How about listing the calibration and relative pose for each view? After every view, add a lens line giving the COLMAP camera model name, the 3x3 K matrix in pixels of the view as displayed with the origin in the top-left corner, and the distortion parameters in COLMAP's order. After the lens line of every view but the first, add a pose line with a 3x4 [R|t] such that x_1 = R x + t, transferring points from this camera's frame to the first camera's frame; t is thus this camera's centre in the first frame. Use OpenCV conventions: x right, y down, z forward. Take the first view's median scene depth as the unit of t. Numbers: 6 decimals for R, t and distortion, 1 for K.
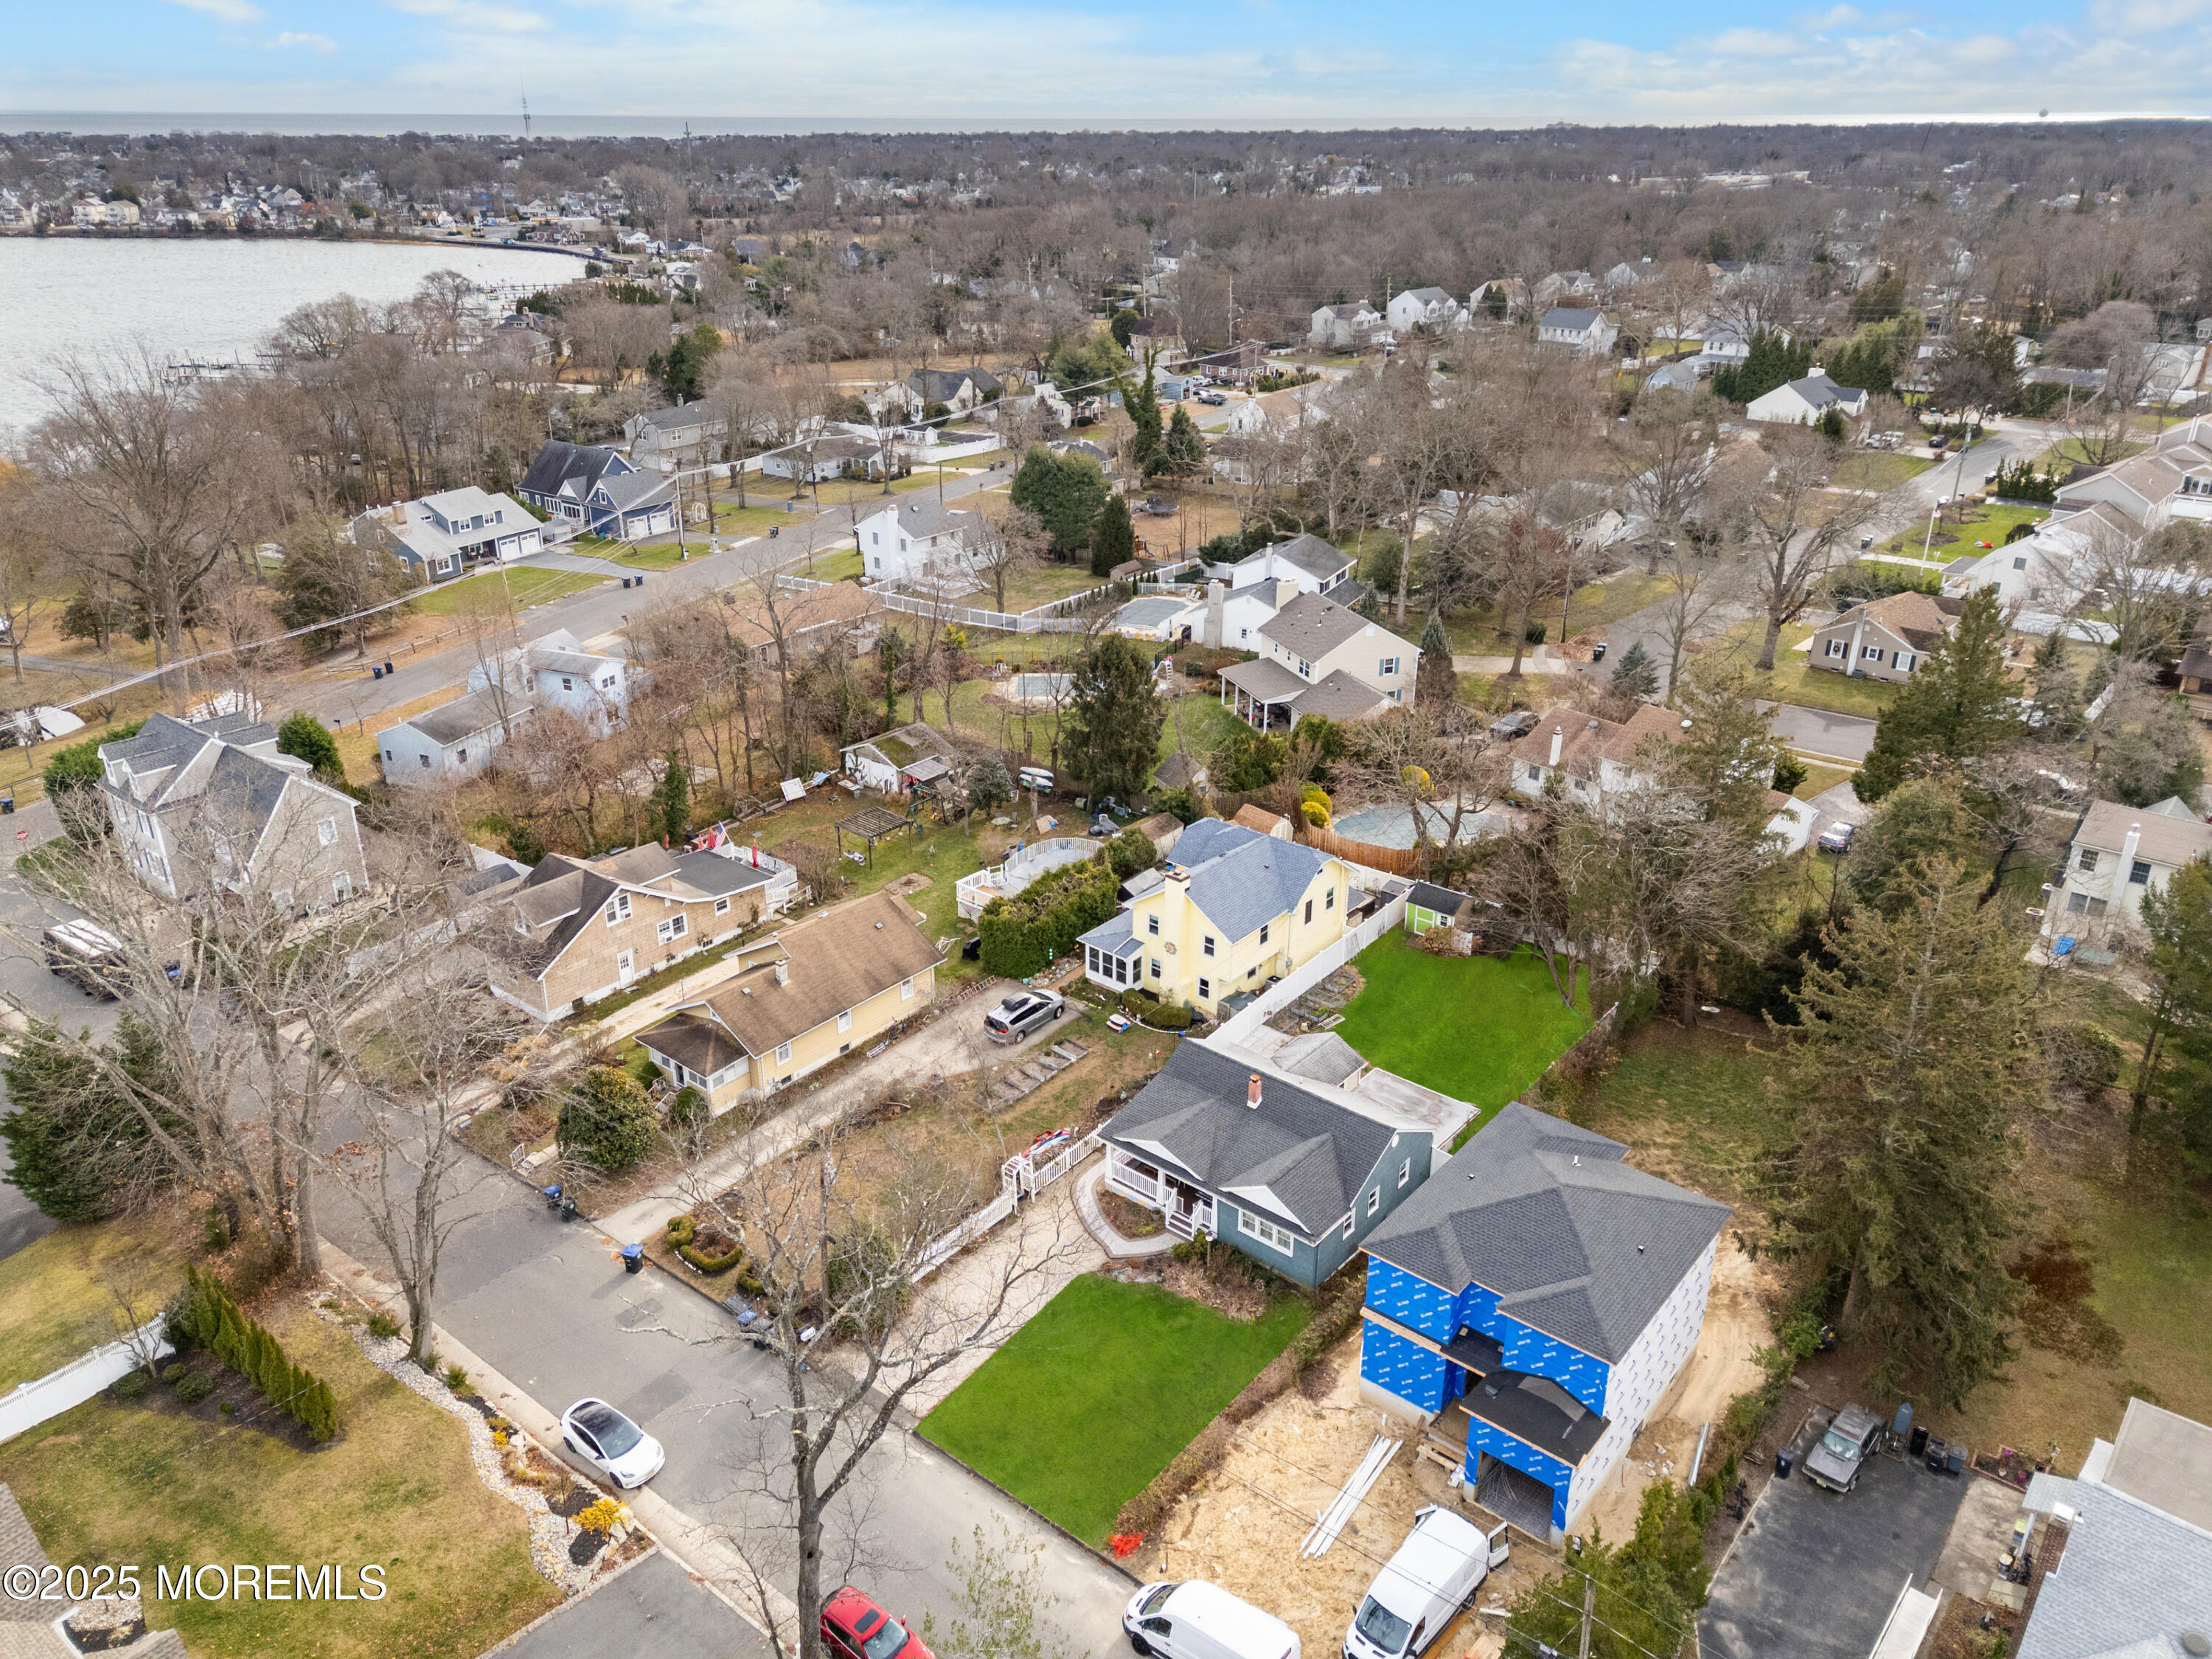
lens RADIAL K [[1588.4, 0, 1106.0], [0, 1588.4, 829.5], [0, 0, 1]] dist [0.096177, -0.093514]
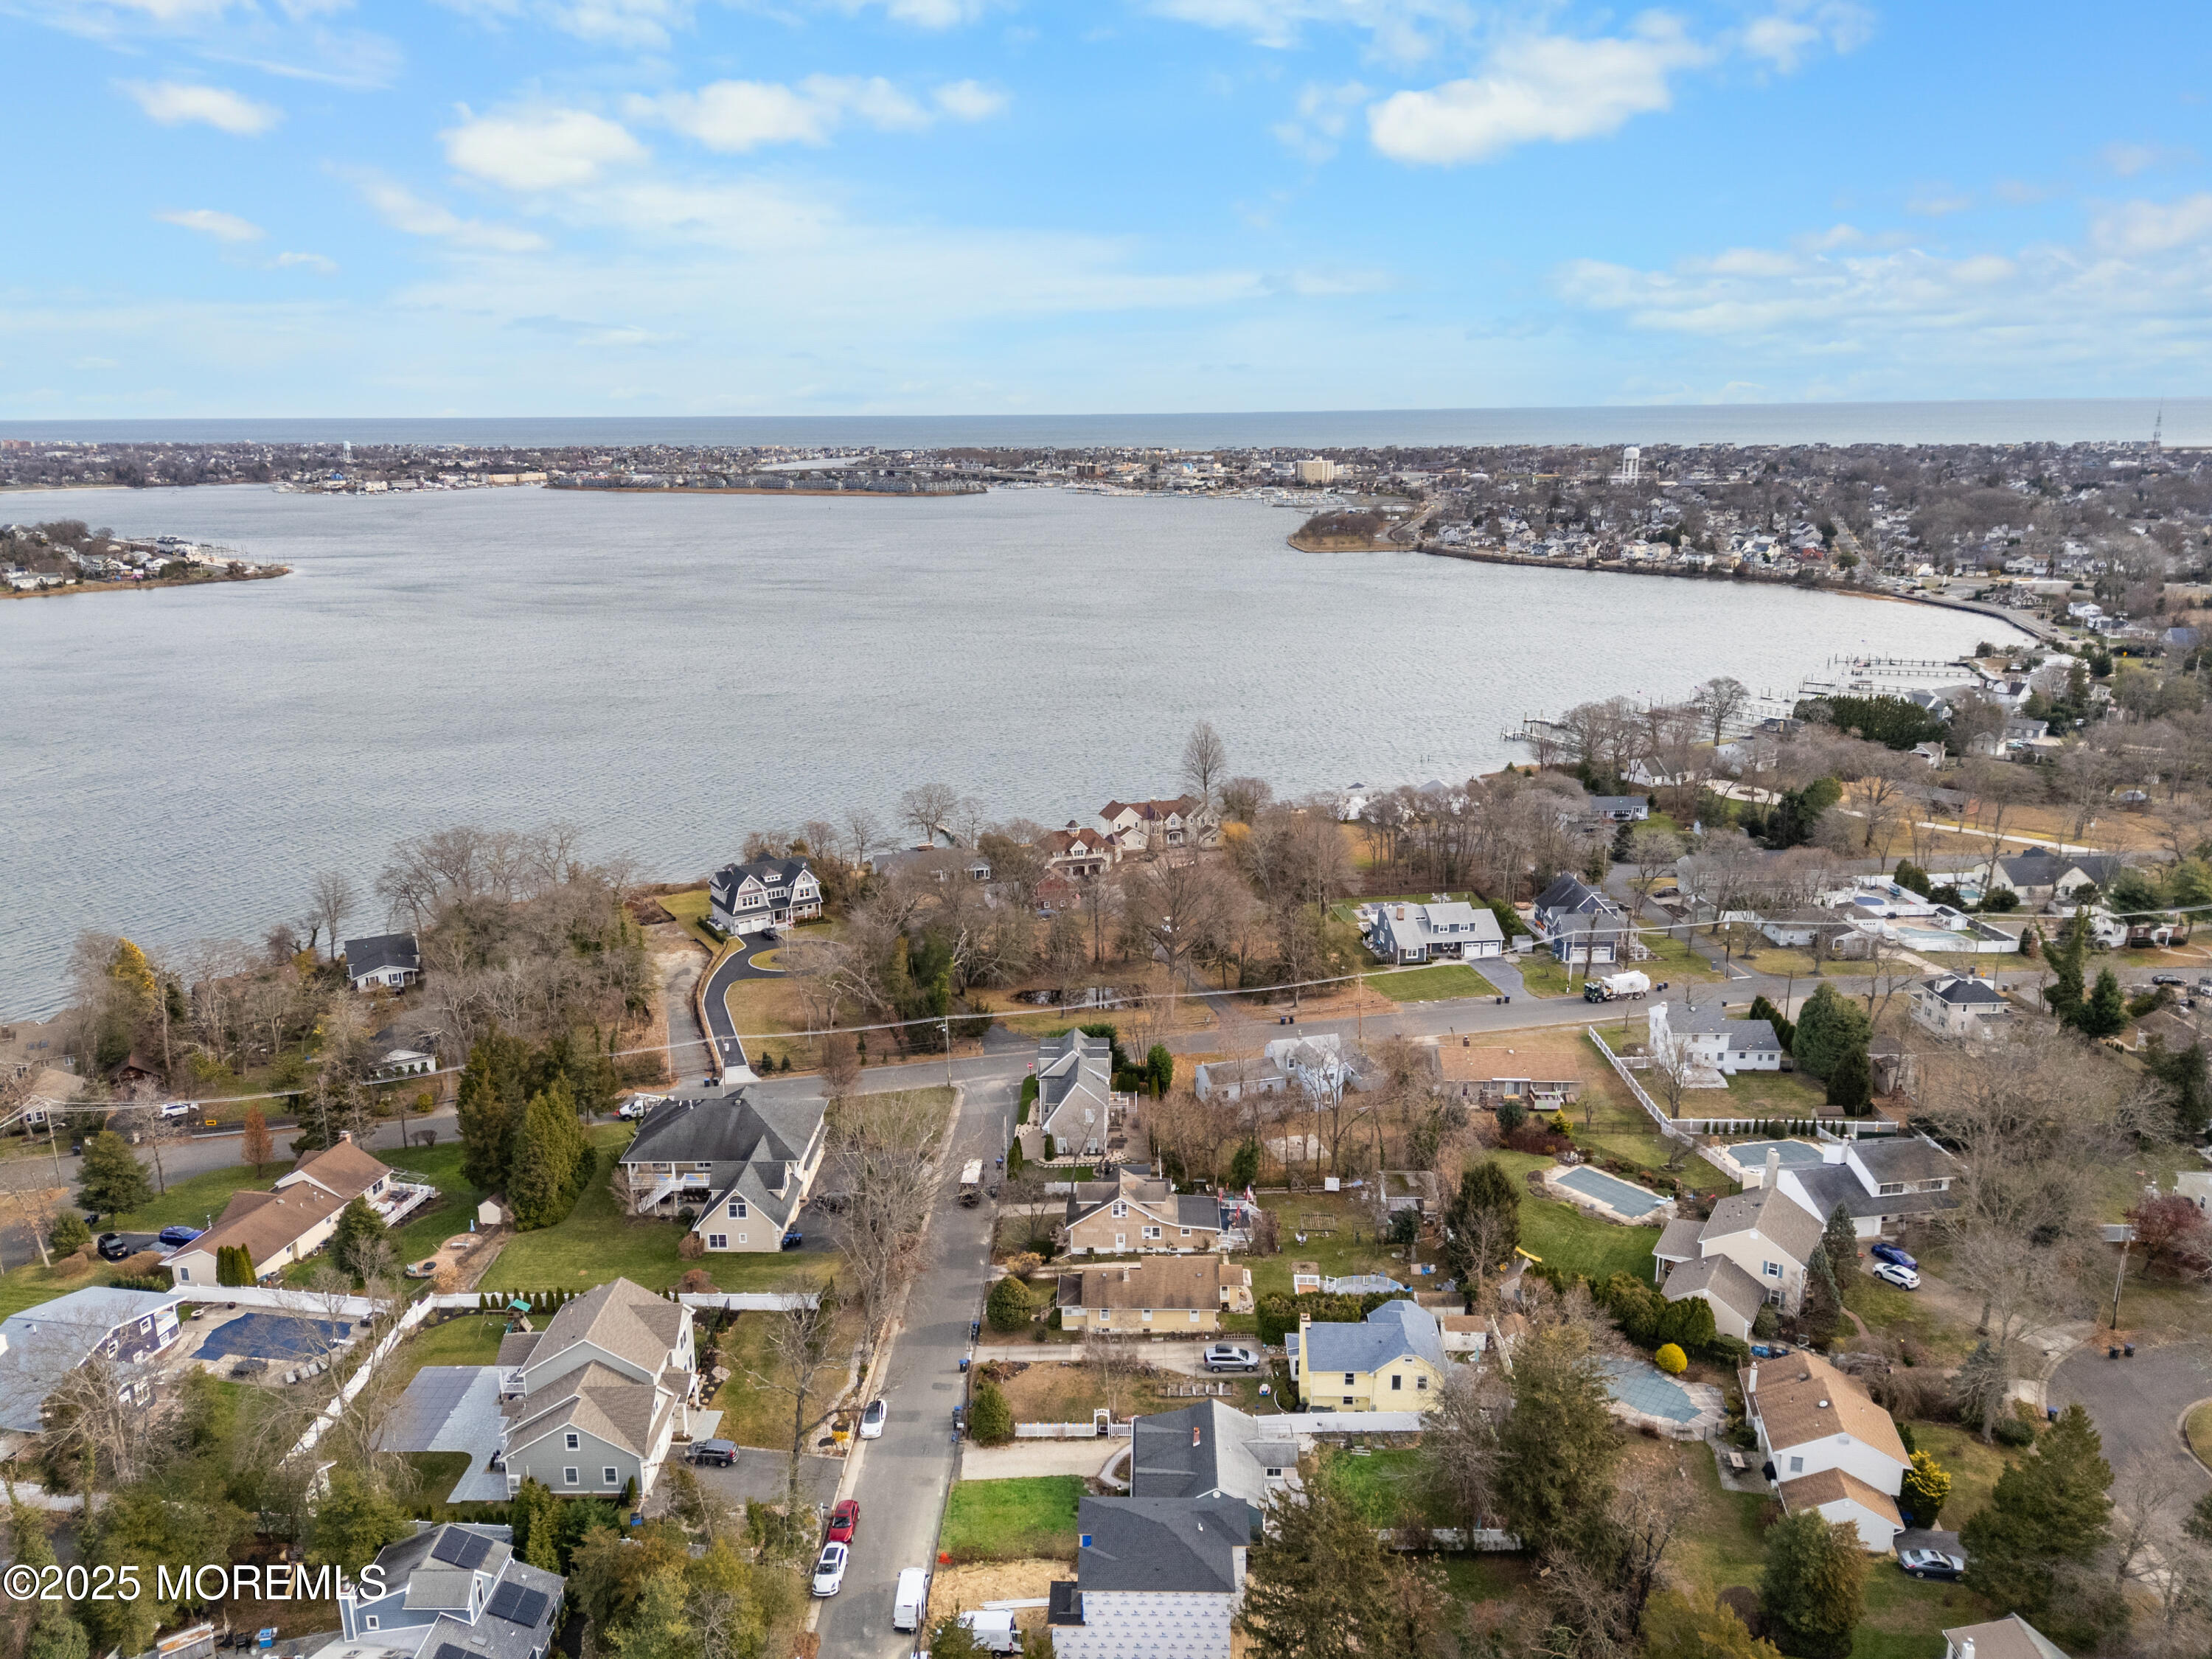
lens RADIAL K [[1608.8, 0, 1106.0], [0, 1608.8, 829.5], [0, 0, 1]] dist [0.051963, 0.000371]
pose [[0.611901, 0.193364, -0.766934, 0.972655], [-0.310837, 0.950426, -0.008375, -0.328067], [0.727294, 0.243516, 0.641672, -0.299985]]
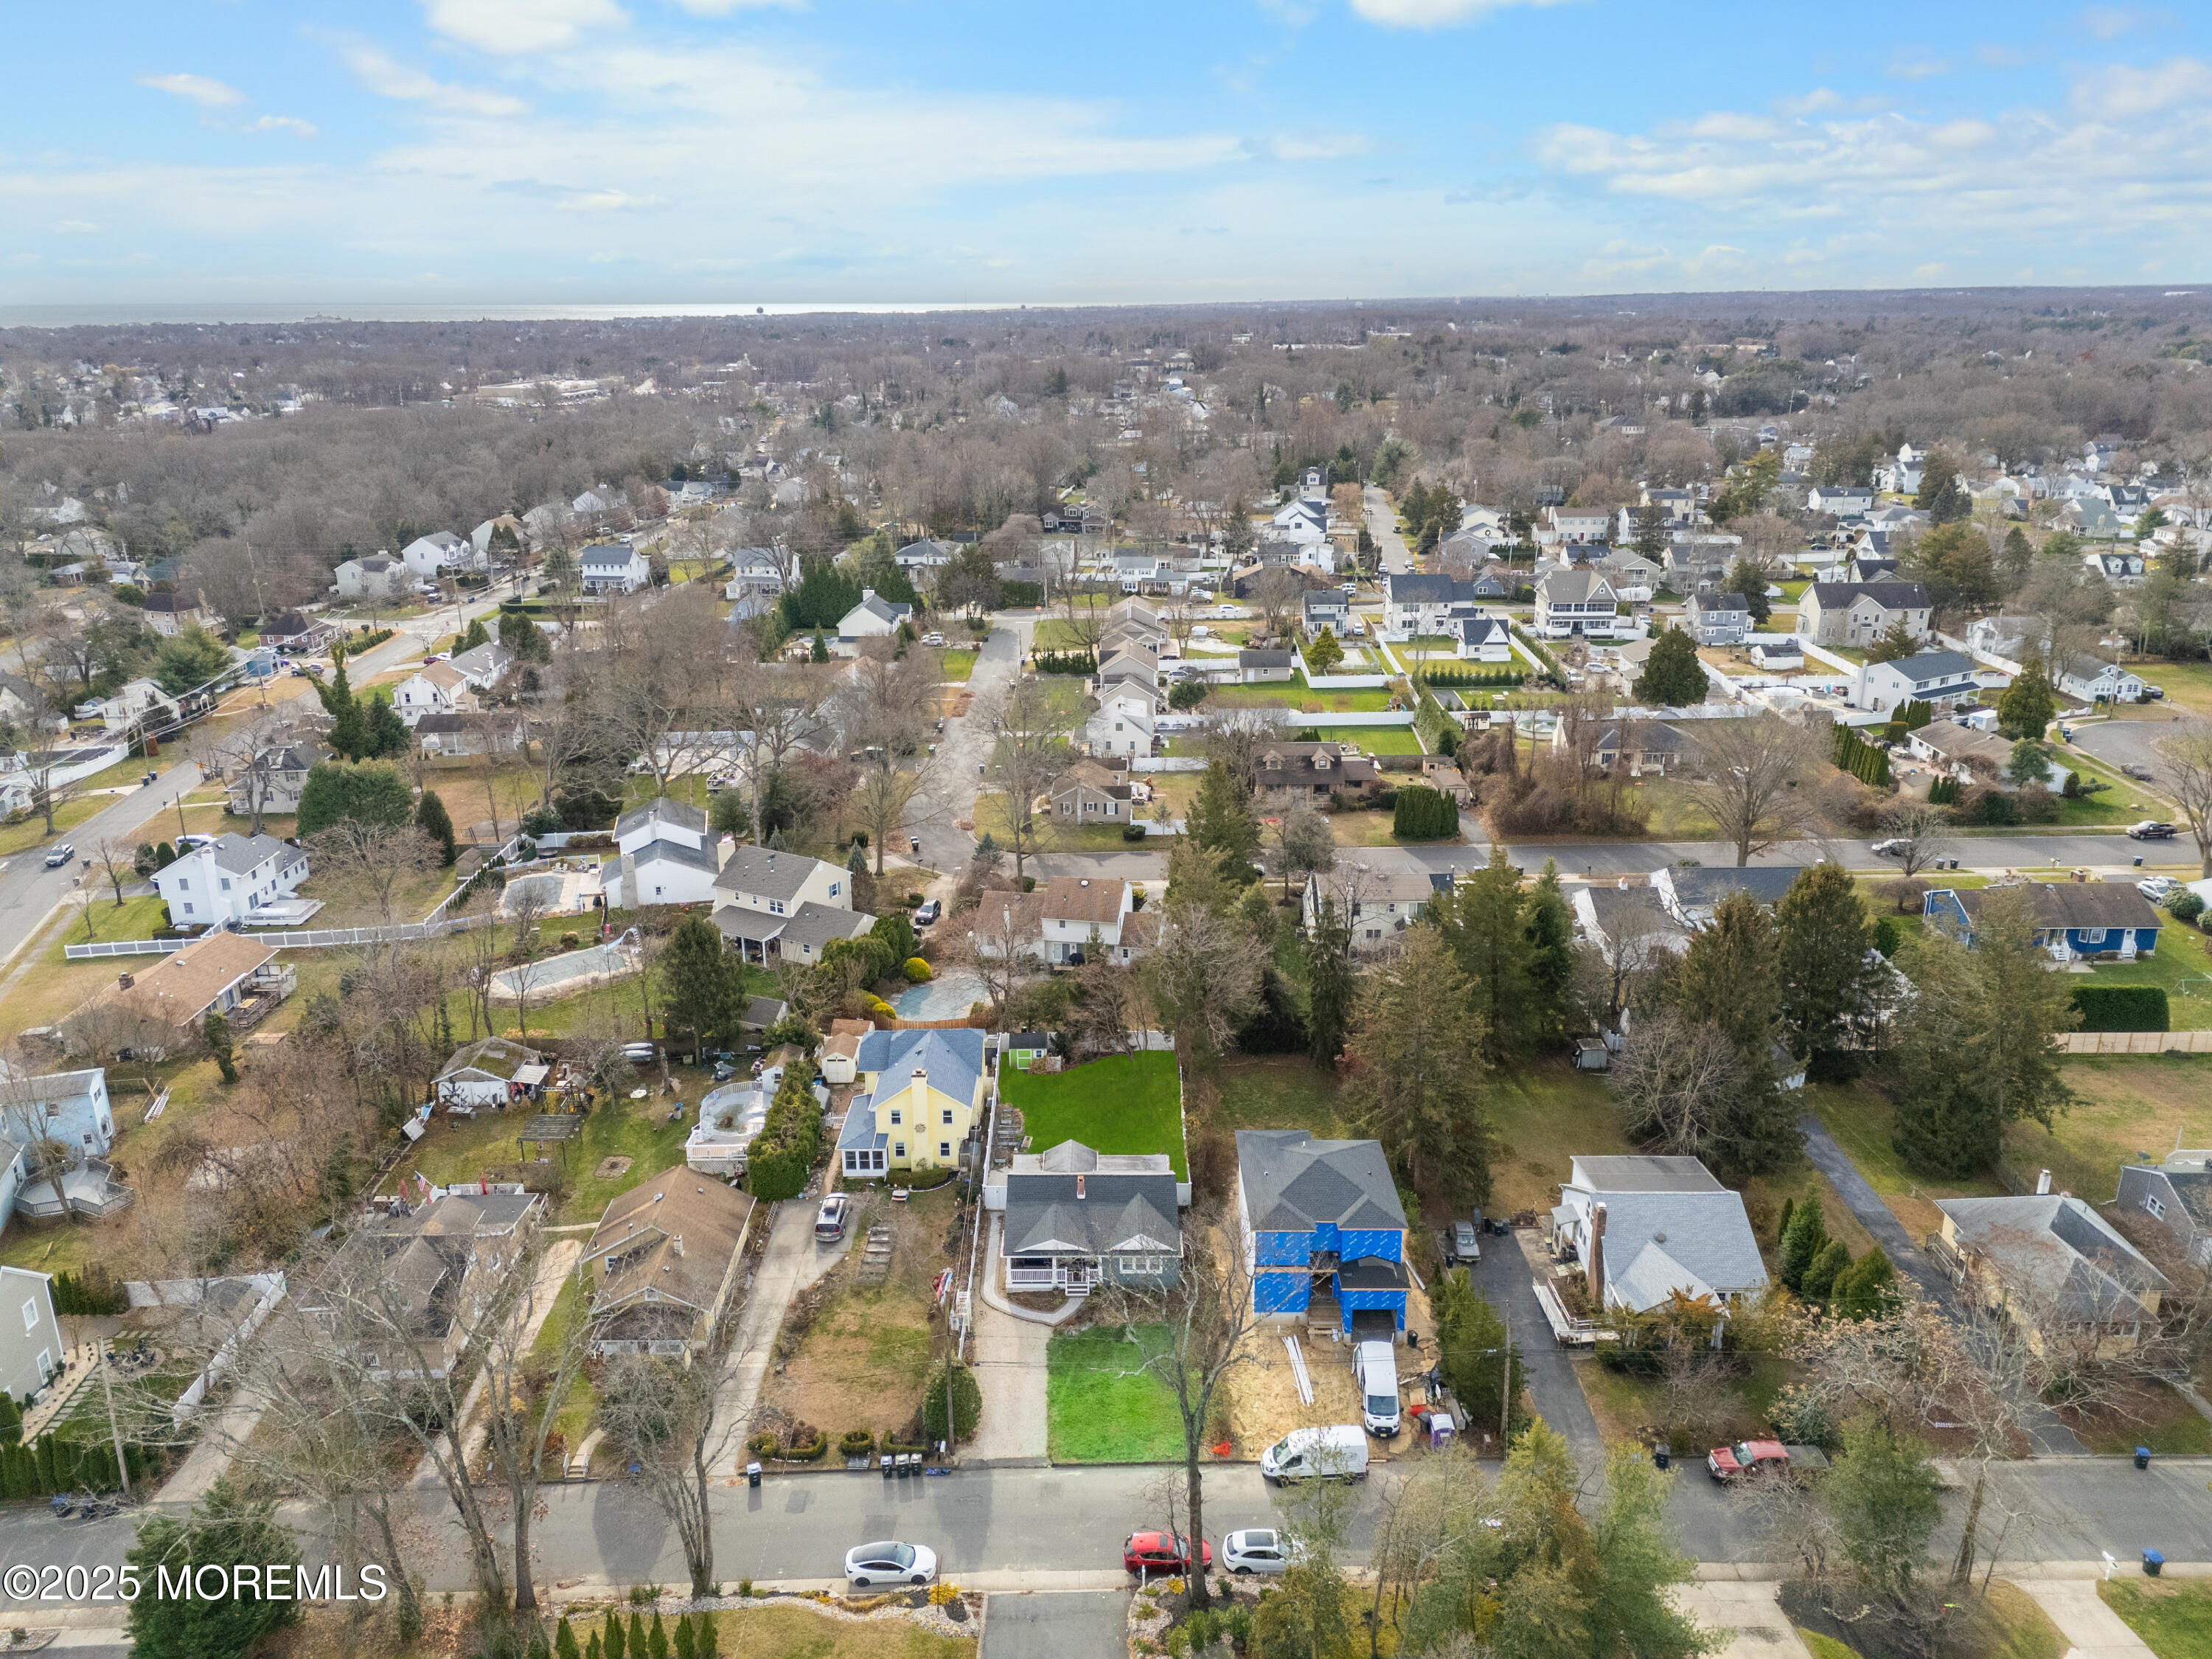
lens RADIAL K [[1608.8, 0, 1106.0], [0, 1608.8, 829.5], [0, 0, 1]] dist [0.051963, 0.000371]
pose [[0.769747, -0.203111, 0.605173, -0.552857], [0.264724, 0.964235, -0.013094, -0.098602], [-0.580870, 0.170283, 0.795986, -0.196282]]
